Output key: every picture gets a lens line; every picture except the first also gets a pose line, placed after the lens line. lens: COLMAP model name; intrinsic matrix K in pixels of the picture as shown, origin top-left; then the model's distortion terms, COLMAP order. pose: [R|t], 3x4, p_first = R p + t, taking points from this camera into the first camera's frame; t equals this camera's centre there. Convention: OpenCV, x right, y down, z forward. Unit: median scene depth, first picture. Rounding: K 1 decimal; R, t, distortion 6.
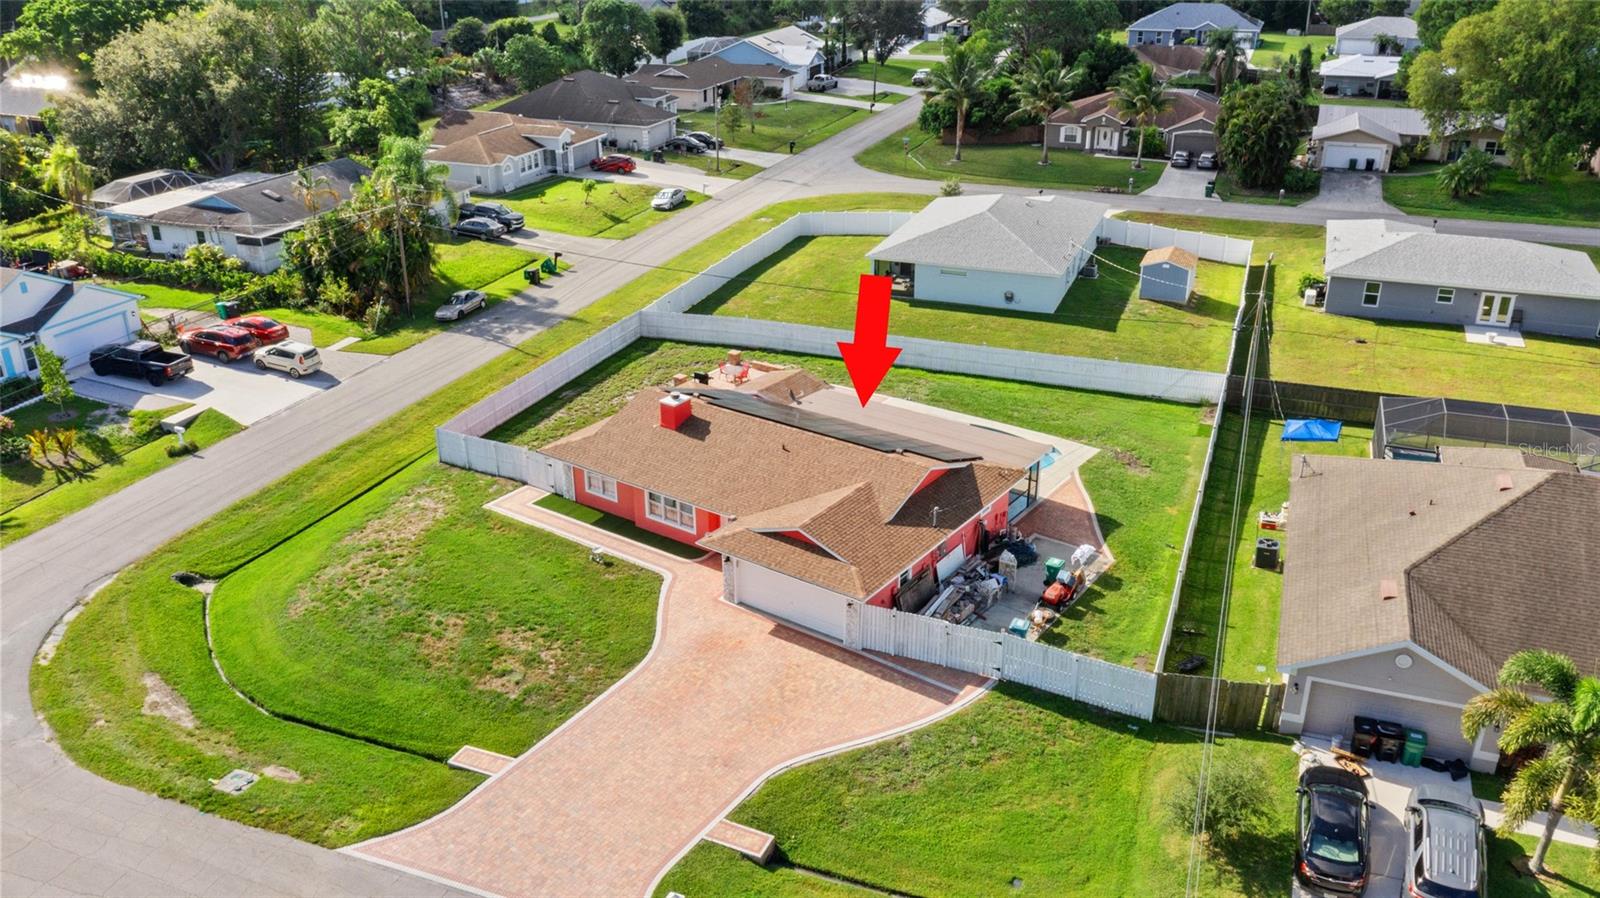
lens RADIAL K [[1268.2, 0, 800.0], [0, 1268.2, 449.0], [0, 0, 1]] dist [0.010280, 0.007001]
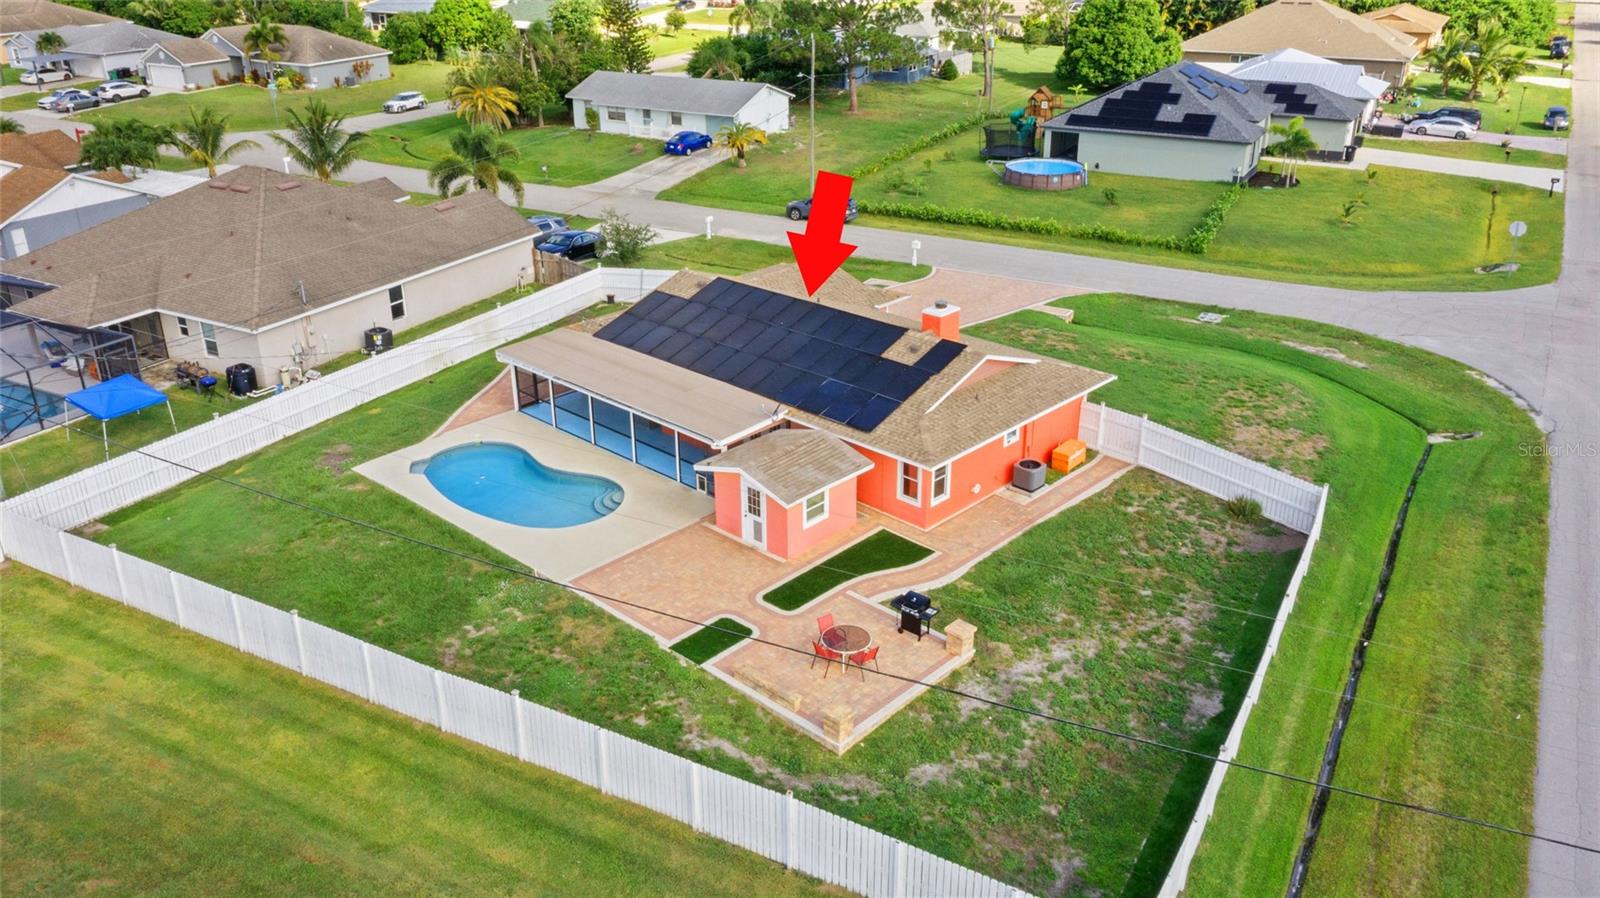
lens RADIAL K [[1256.4, 0, 800.0], [0, 1256.4, 449.0], [0, 0, 1]] dist [0.011319, 0.011493]
pose [[-0.990192, -0.049452, 0.130665, -0.103241], [0.064605, 0.667183, 0.742087, -0.508553], [-0.123875, 0.743250, -0.657445, 1.406548]]
